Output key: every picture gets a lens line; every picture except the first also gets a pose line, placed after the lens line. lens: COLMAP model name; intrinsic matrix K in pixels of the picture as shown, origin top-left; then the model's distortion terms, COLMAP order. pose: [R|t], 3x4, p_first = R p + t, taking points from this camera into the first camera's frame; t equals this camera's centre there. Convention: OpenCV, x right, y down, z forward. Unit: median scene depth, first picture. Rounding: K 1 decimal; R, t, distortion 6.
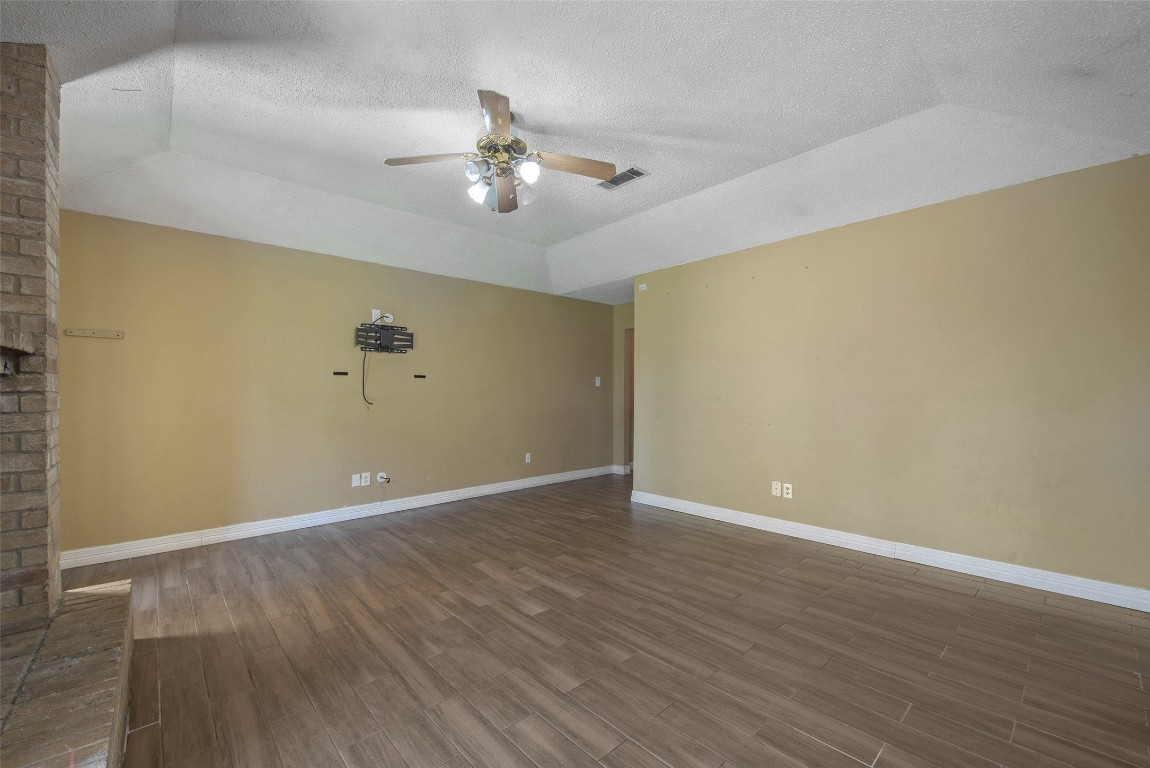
lens RADIAL K [[482.2, 0, 565.9], [0, 482.2, 384.7], [0, 0, 1]] dist [-0.010122, -0.002018]
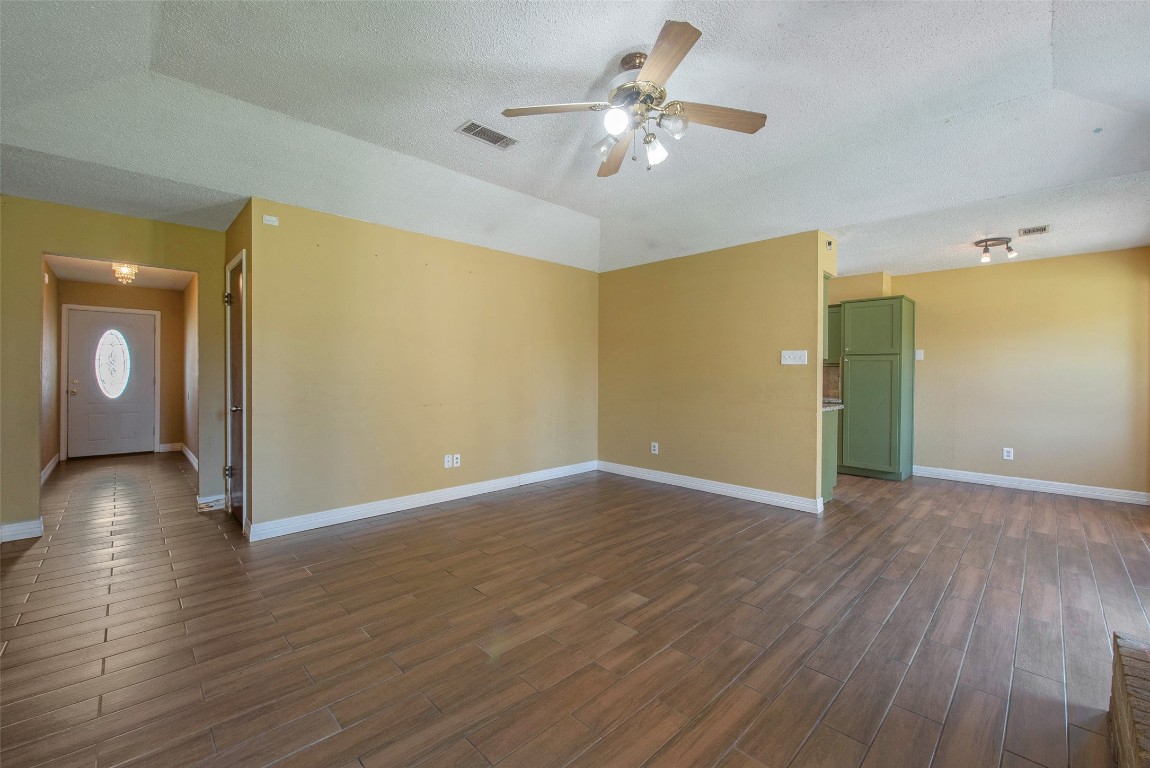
lens RADIAL K [[482.2, 0, 545.2], [0, 482.2, 371.9], [0, 0, 1]] dist [-0.010122, -0.002018]
pose [[-0.038032, 0.008344, 0.999242, -1.036723], [-0.016412, 0.999825, -0.008974, 0.023311], [-0.999142, -0.016741, -0.037889, 1.236666]]
